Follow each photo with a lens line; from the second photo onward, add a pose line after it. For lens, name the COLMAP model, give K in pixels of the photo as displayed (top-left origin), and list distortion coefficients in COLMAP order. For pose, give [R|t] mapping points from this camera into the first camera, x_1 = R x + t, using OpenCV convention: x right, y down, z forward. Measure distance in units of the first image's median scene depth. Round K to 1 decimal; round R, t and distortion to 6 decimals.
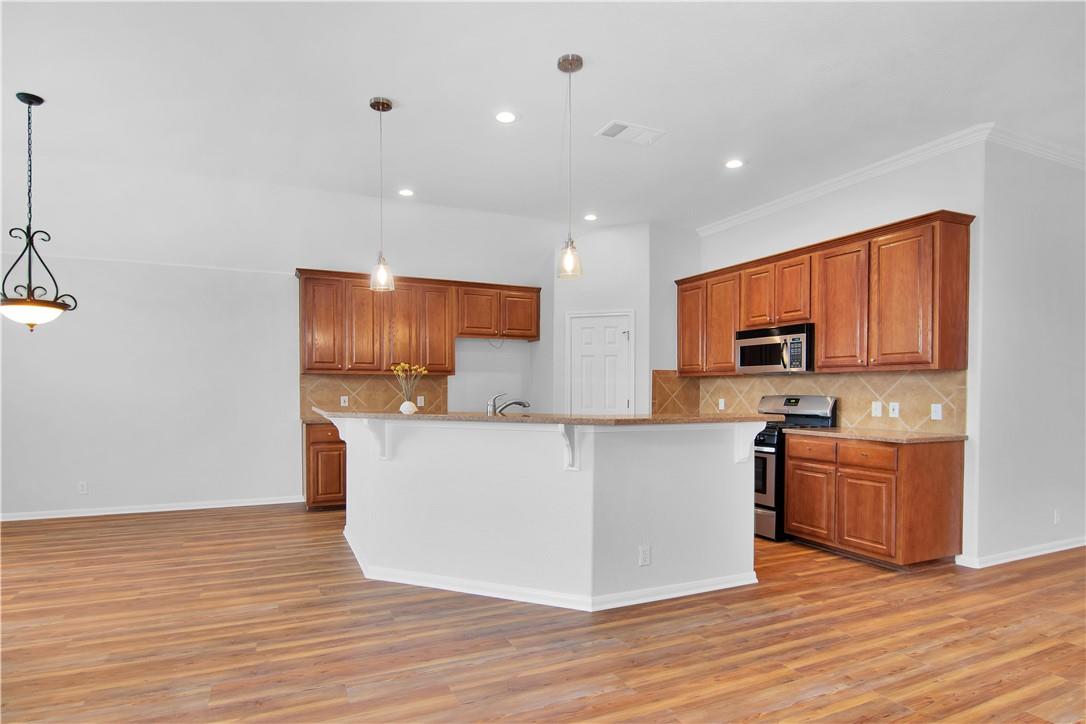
lens RADIAL K [[555.5, 0, 541.2], [0, 555.5, 393.8], [0, 0, 1]] dist [-0.011006, -0.000885]
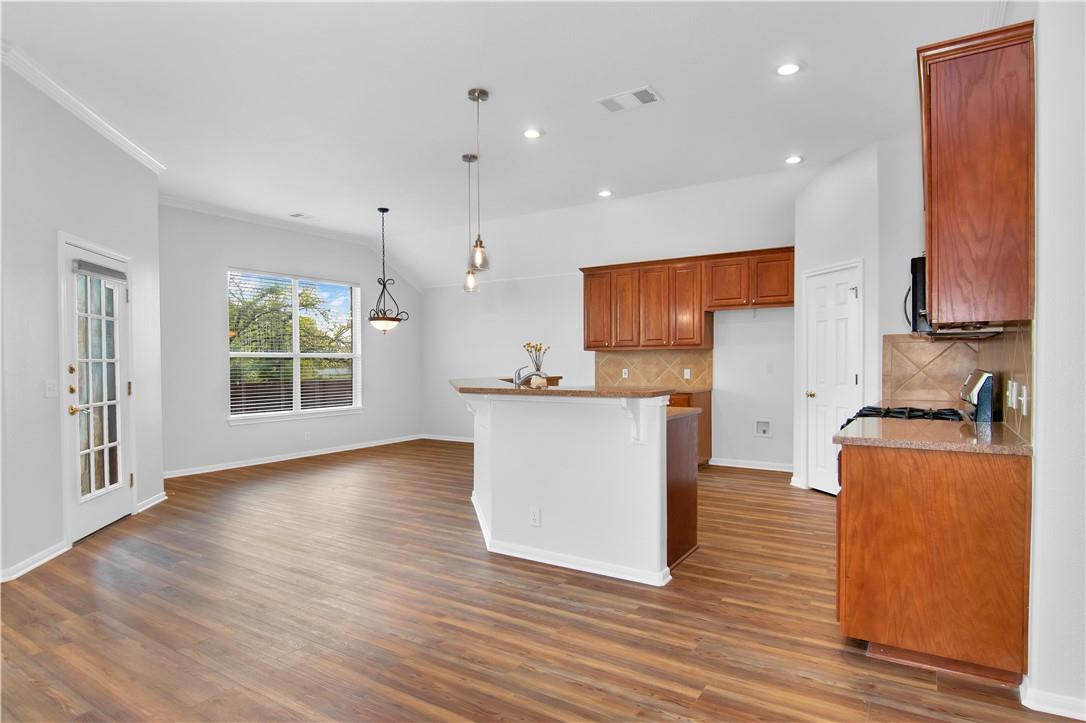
lens RADIAL K [[581.9, 0, 609.8], [0, 581.9, 375.1], [0, 0, 1]] dist [-0.004585, -0.001718]
pose [[0.595087, 0.009251, -0.803608, 1.153494], [0.002665, 0.999906, 0.013484, 0.000480], [0.803657, -0.010166, 0.595006, 0.437777]]
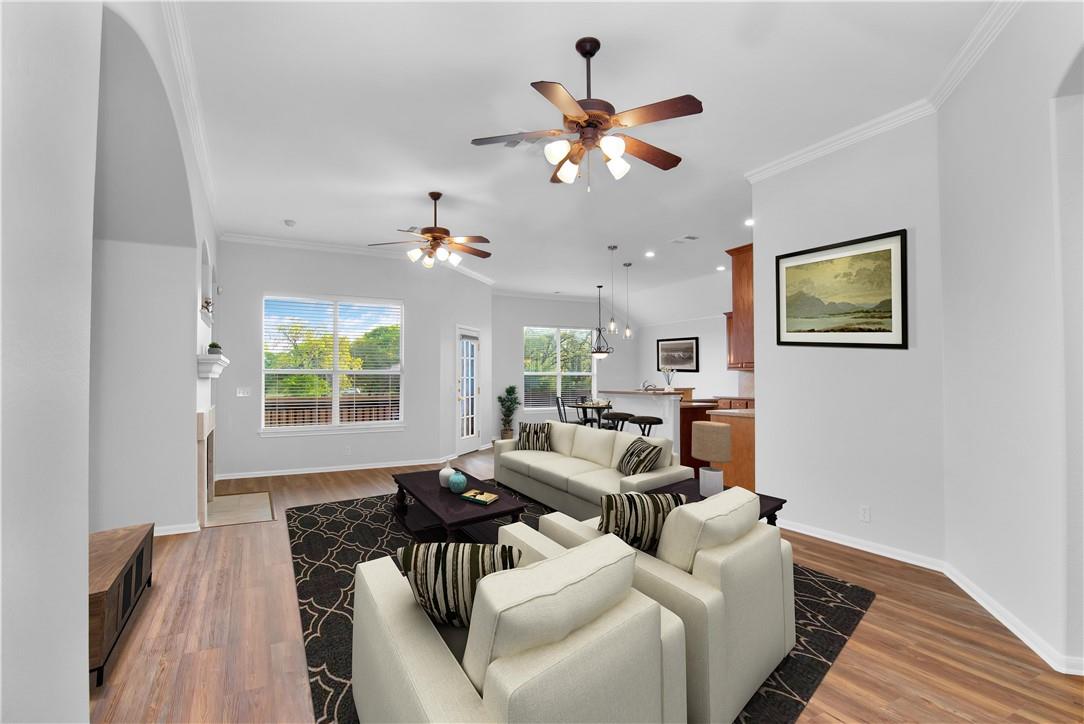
lens RADIAL K [[551.5, 0, 542.0], [0, 551.5, 362.0], [0, 0, 1]] dist [0.000797, 0.000134]
pose [[0.051099, -0.036858, -0.998013, 2.205367], [-0.001338, 0.999315, -0.036975, 0.004322], [0.998693, 0.003225, 0.051014, 0.518545]]
